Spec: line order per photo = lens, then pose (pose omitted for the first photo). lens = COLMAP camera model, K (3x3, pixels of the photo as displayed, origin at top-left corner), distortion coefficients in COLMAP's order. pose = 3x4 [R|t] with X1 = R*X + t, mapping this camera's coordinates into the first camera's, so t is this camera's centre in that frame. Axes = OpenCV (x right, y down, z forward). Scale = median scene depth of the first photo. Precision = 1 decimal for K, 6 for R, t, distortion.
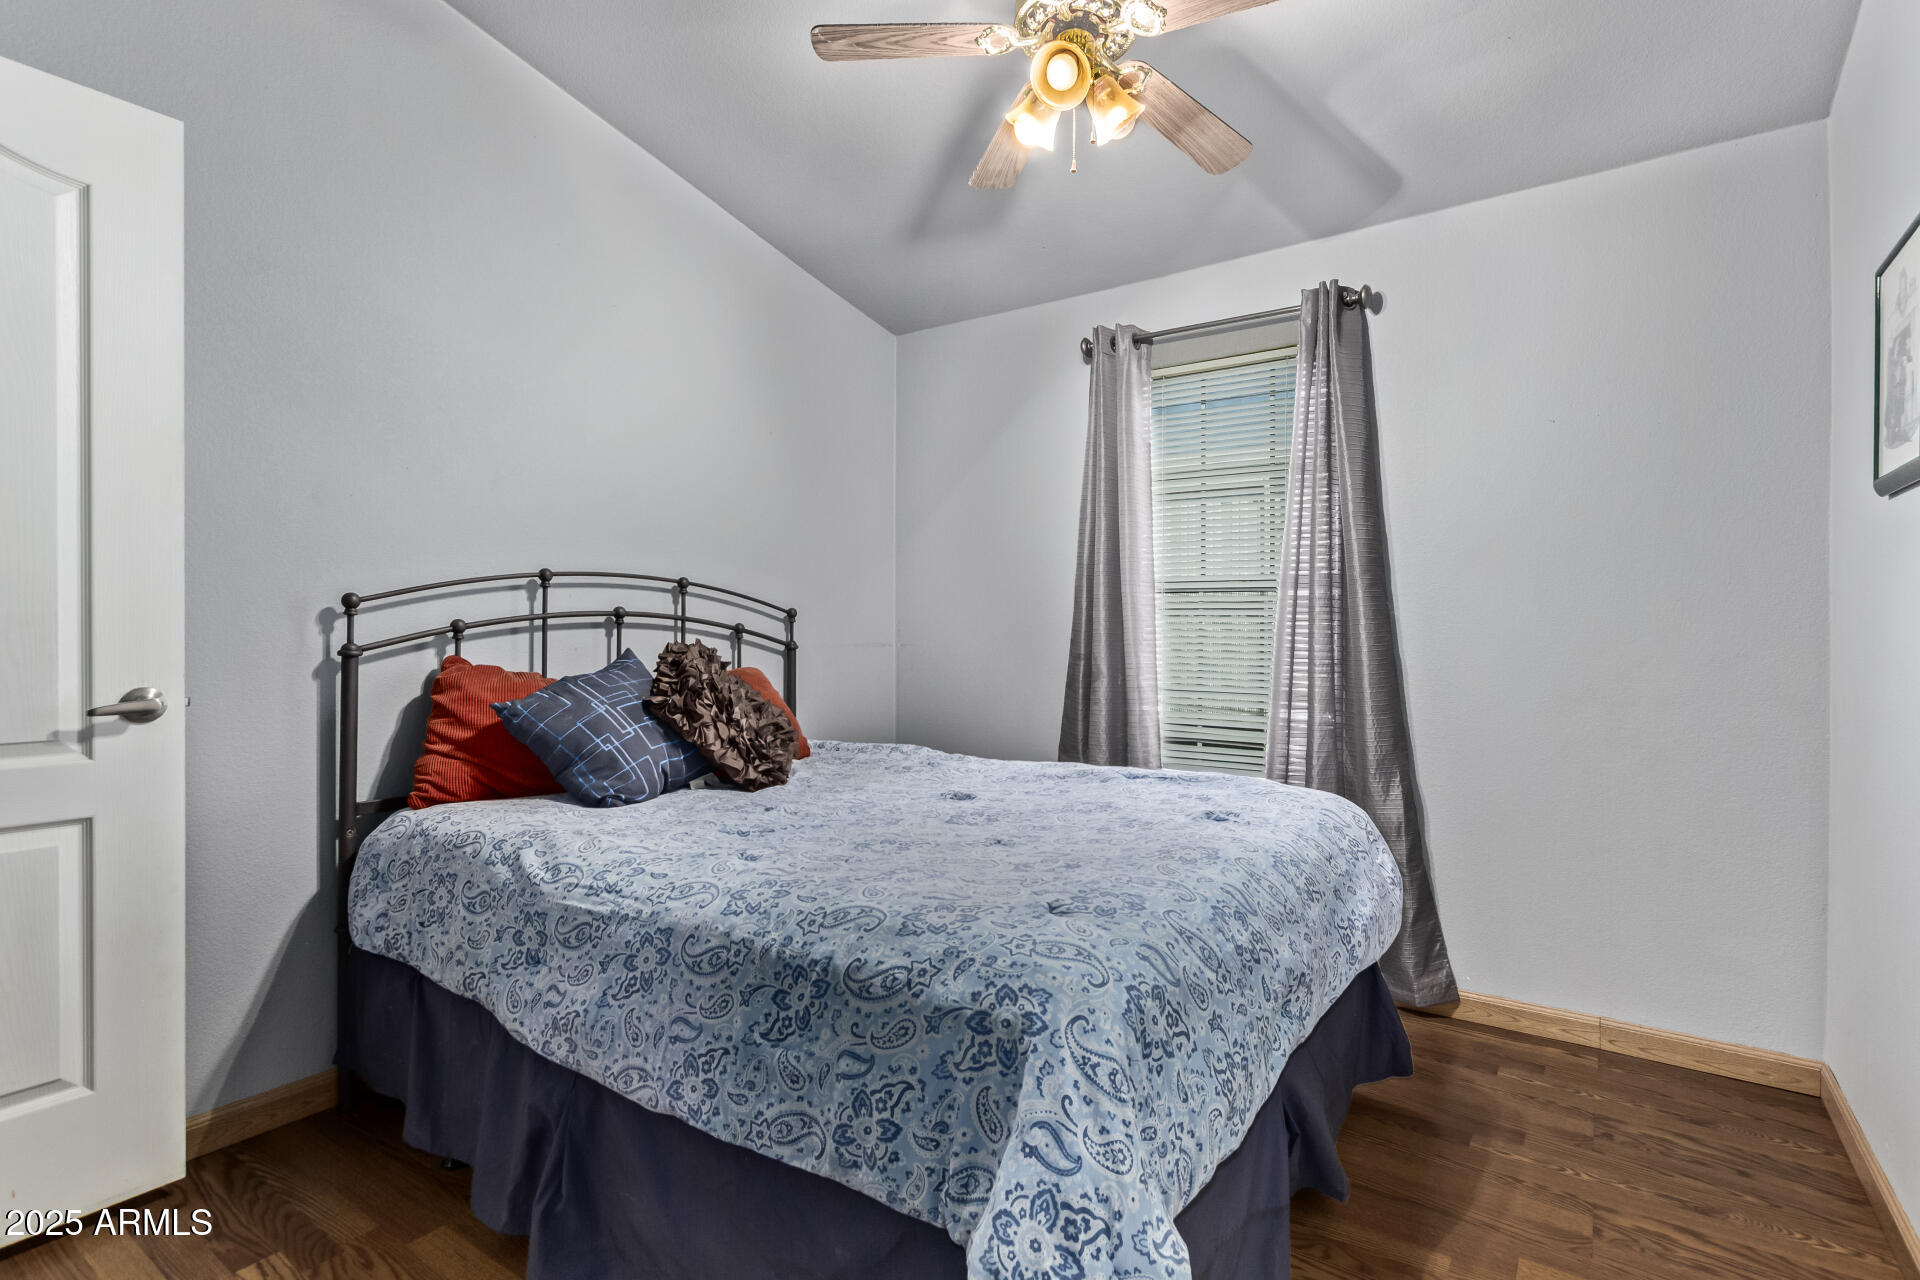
lens RADIAL K [[899.1, 0, 979.2], [0, 899.1, 636.9], [0, 0, 1]] dist [-0.000957, -0.000044]
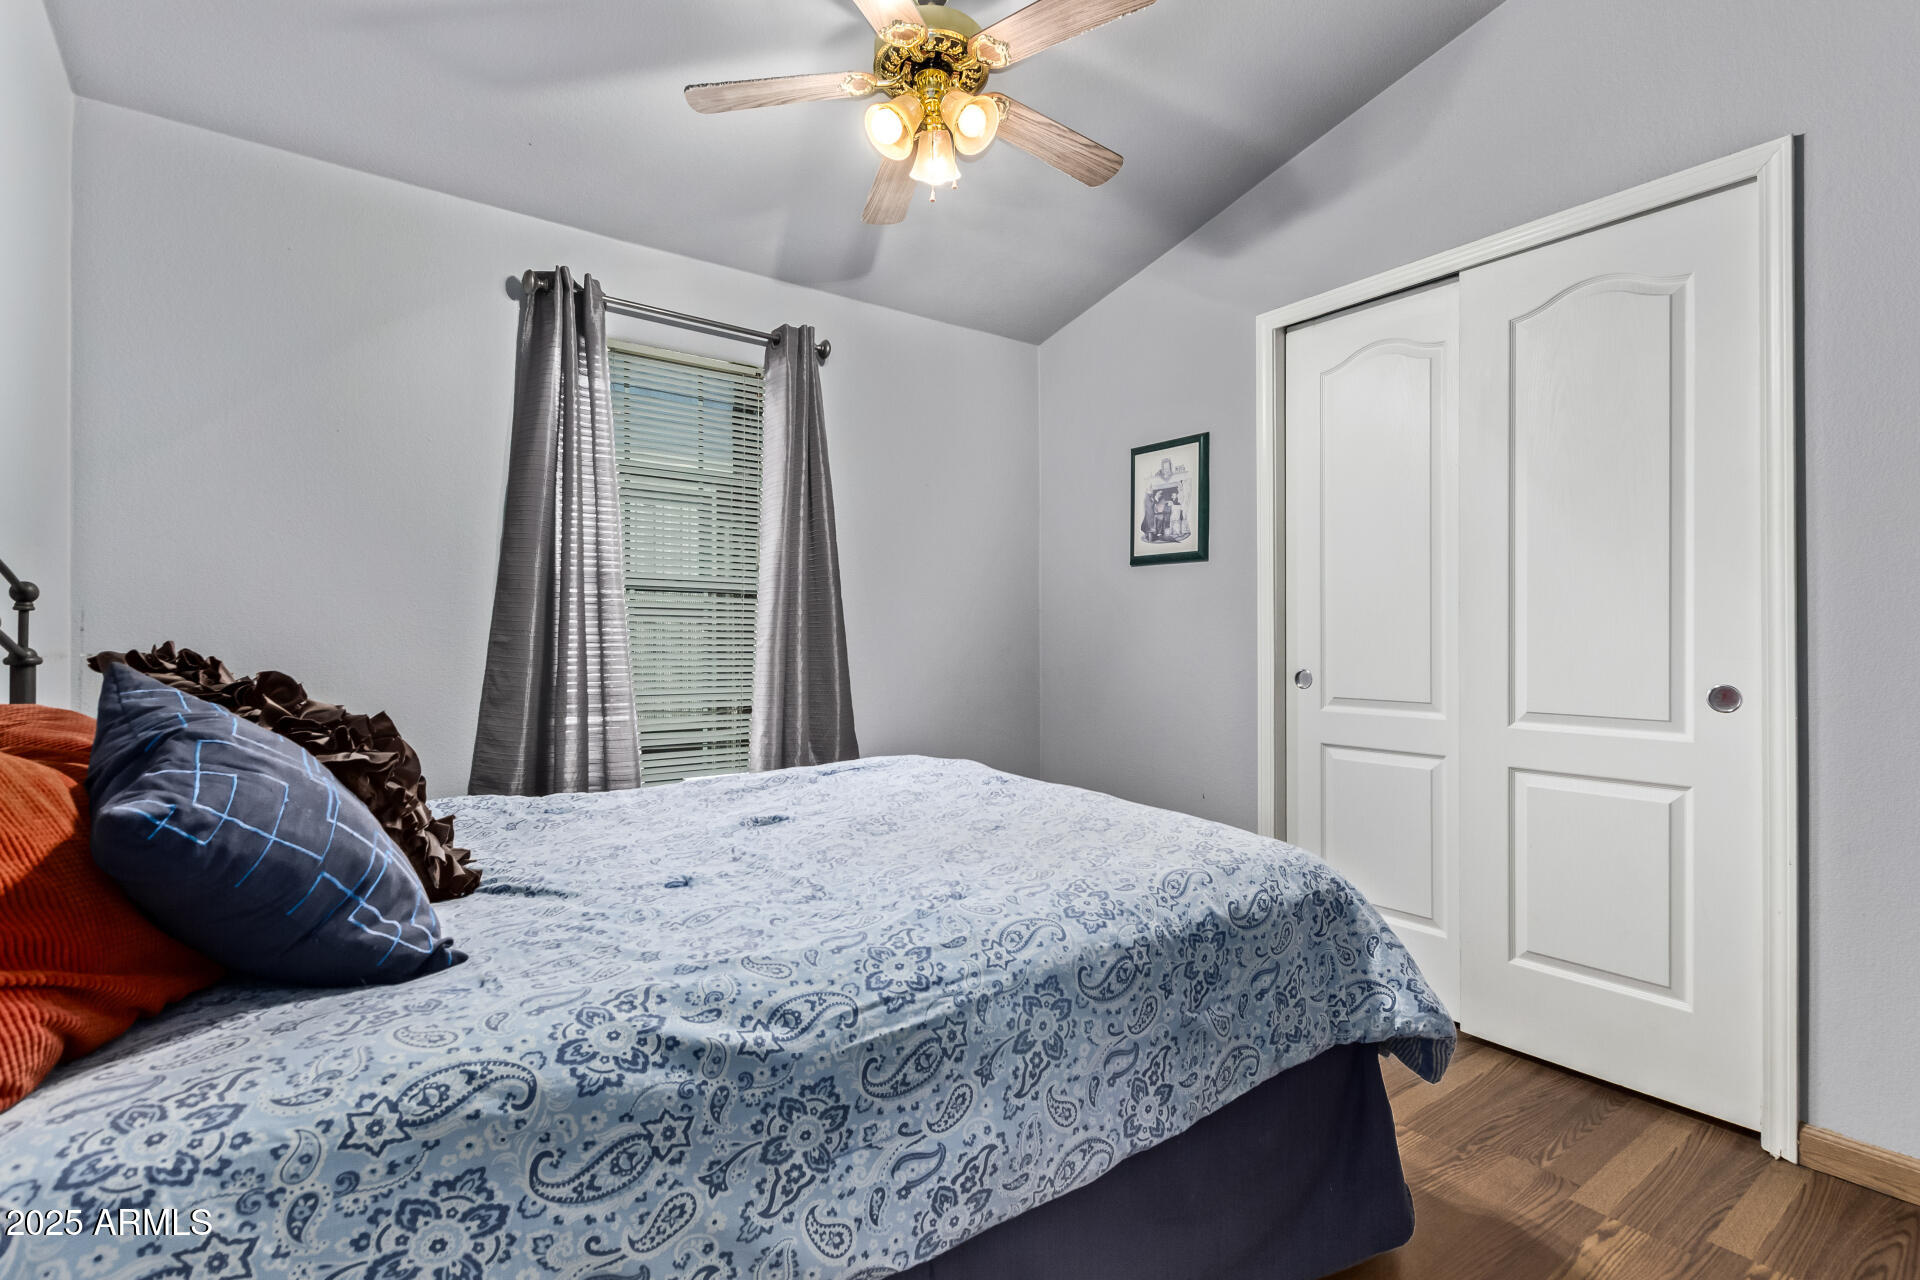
lens RADIAL K [[899.1, 0, 979.2], [0, 899.1, 636.9], [0, 0, 1]] dist [-0.000957, -0.000044]
pose [[0.327938, -0.000804, 0.944699, -1.084242], [0.004902, 0.999988, -0.000851, 0.003481], [-0.944686, 0.004910, 0.327938, 0.728149]]
